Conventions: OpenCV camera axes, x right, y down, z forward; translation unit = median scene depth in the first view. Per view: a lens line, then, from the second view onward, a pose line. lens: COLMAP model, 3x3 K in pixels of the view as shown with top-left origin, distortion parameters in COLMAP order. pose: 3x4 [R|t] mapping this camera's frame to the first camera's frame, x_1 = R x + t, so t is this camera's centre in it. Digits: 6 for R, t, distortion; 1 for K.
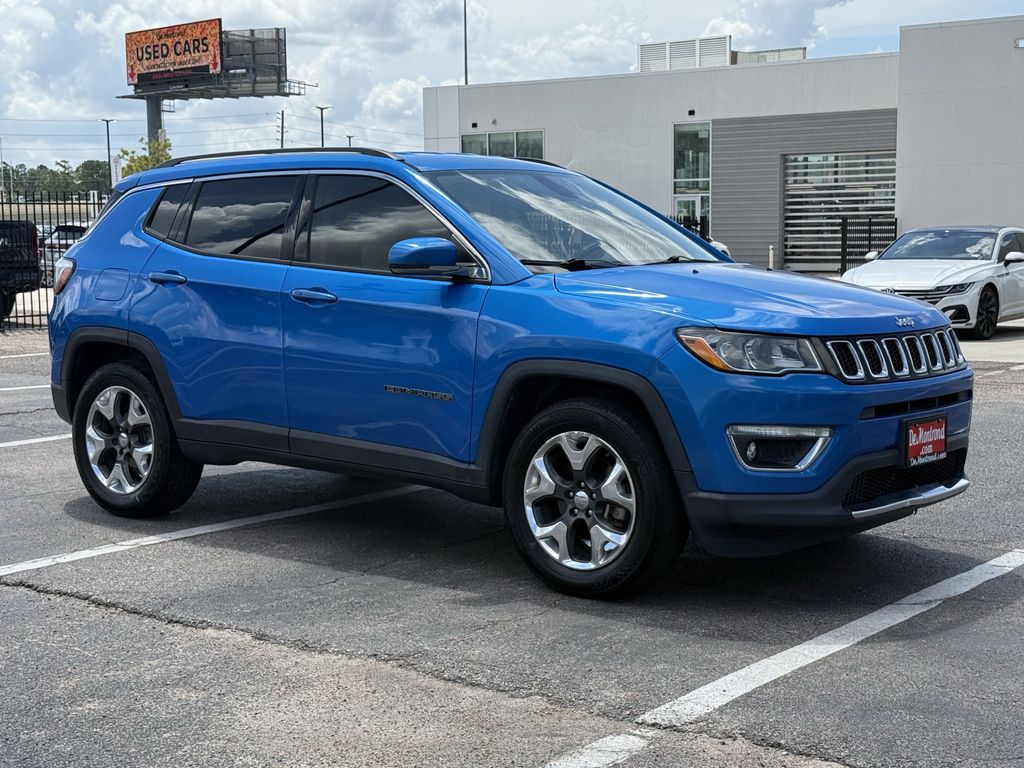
lens RADIAL K [[1710.9, 0, 483.9], [0, 1710.9, 383.2], [0, 0, 1]] dist [0.158517, -0.188832]
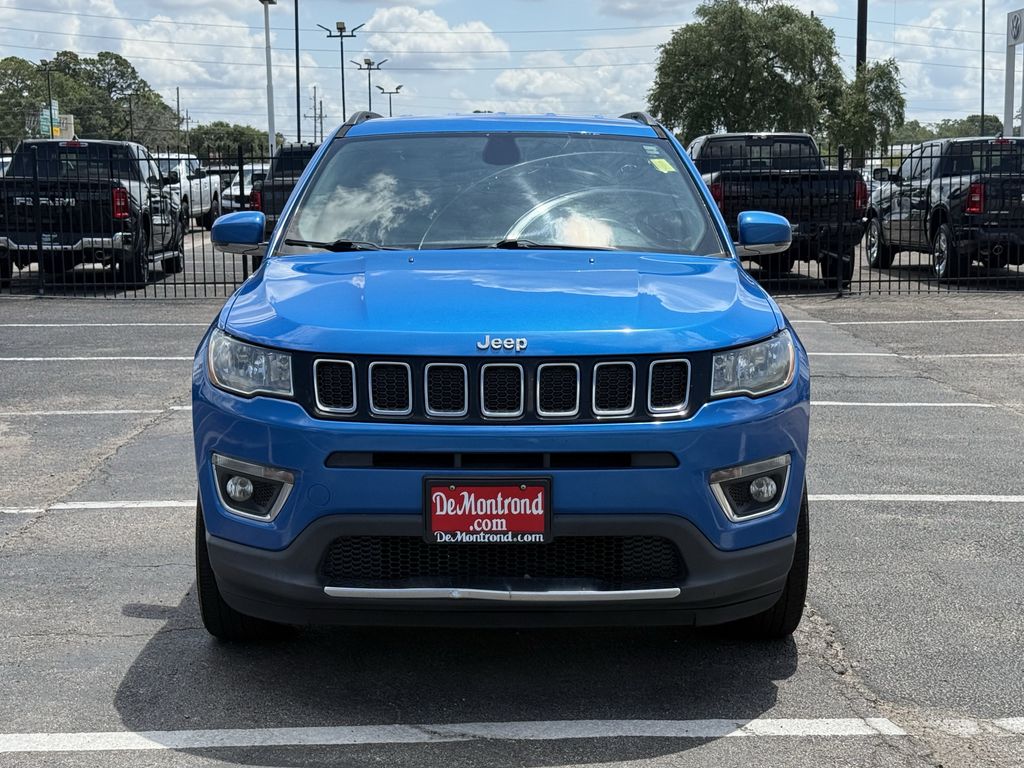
lens RADIAL K [[1710.9, 0, 483.9], [0, 1710.9, 383.2], [0, 0, 1]] dist [0.158517, -0.188832]
pose [[0.621022, 0.096992, -0.777769, 0.805017], [-0.071334, 0.995190, 0.067148, -0.067327], [0.780540, 0.013781, 0.624953, 0.562051]]
